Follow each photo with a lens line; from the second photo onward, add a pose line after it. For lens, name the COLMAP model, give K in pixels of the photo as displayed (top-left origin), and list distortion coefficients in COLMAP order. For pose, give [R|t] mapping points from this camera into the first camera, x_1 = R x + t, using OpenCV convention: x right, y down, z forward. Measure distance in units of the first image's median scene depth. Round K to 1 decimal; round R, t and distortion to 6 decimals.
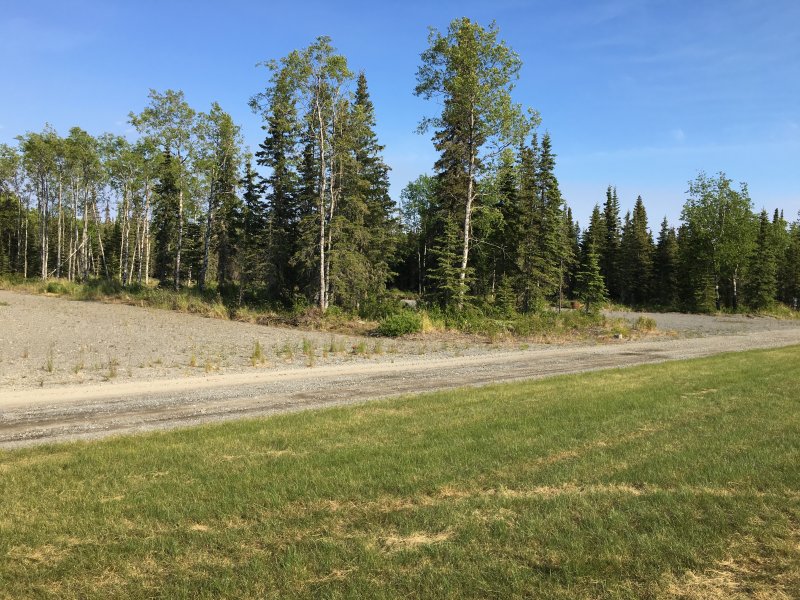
lens RADIAL K [[658.1, 0, 396.8], [0, 658.1, 298.8], [0, 0, 1]] dist [0.077981, -0.121486]
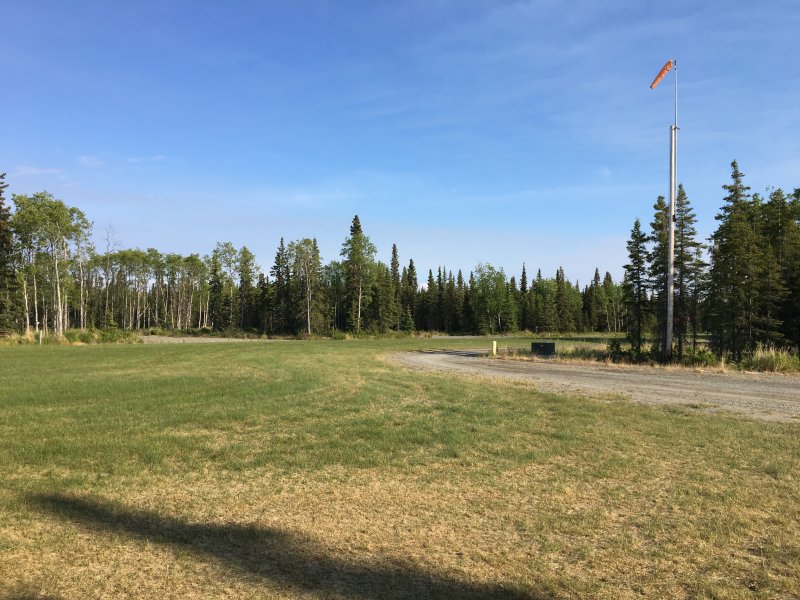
lens RADIAL K [[658.1, 0, 396.8], [0, 658.1, 298.8], [0, 0, 1]] dist [0.077981, -0.121486]
pose [[0.987061, -0.026625, 0.158119, -0.096884], [0.036727, 0.997443, -0.061314, 0.027291], [-0.156082, 0.066328, 0.985515, -0.963350]]
